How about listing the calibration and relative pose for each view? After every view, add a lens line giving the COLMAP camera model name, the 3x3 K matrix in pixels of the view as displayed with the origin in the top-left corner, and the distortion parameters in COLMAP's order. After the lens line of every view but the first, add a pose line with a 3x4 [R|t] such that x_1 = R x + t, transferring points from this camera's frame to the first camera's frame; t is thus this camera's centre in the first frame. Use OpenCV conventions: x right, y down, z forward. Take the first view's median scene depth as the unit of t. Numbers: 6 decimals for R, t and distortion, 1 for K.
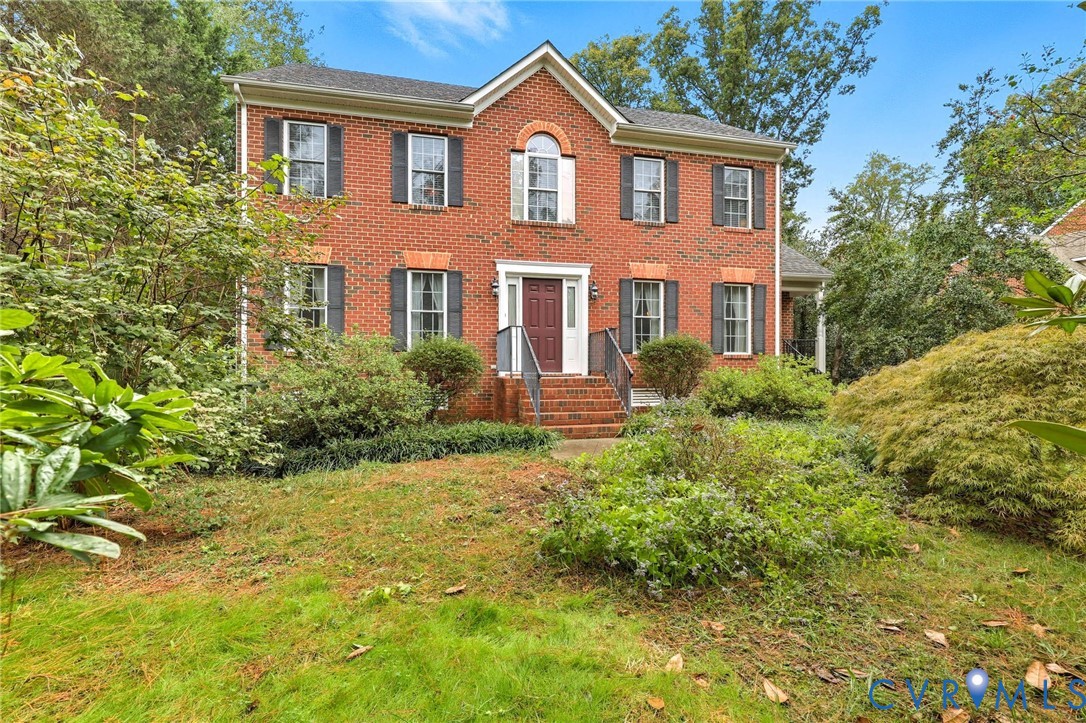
lens RADIAL K [[446.8, 0, 543.0], [0, 446.8, 361.5], [0, 0, 1]] dist [0.000370, 0.000117]
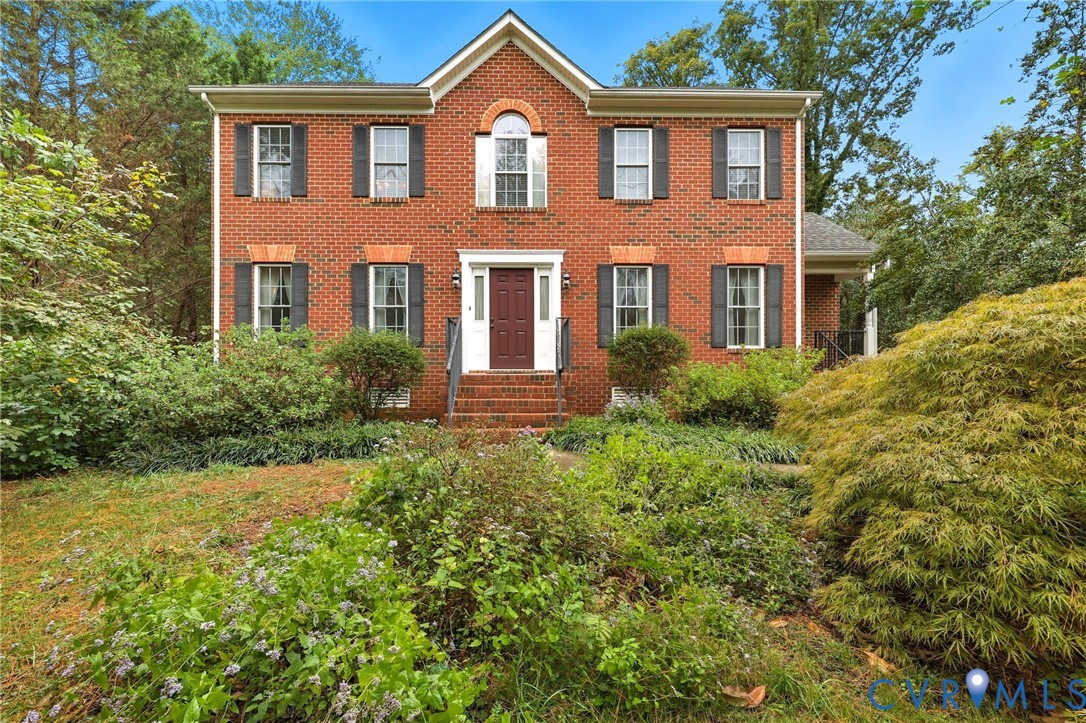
lens RADIAL K [[416.5, 0, 543.0], [0, 416.5, 361.5], [0, 0, 1]] dist [0.000272, -0.000011]
pose [[0.980954, -0.003684, -0.194206, 0.232880], [0.003784, 0.999993, 0.000144, 0.009122], [0.194204, -0.000876, 0.980961, 0.161327]]
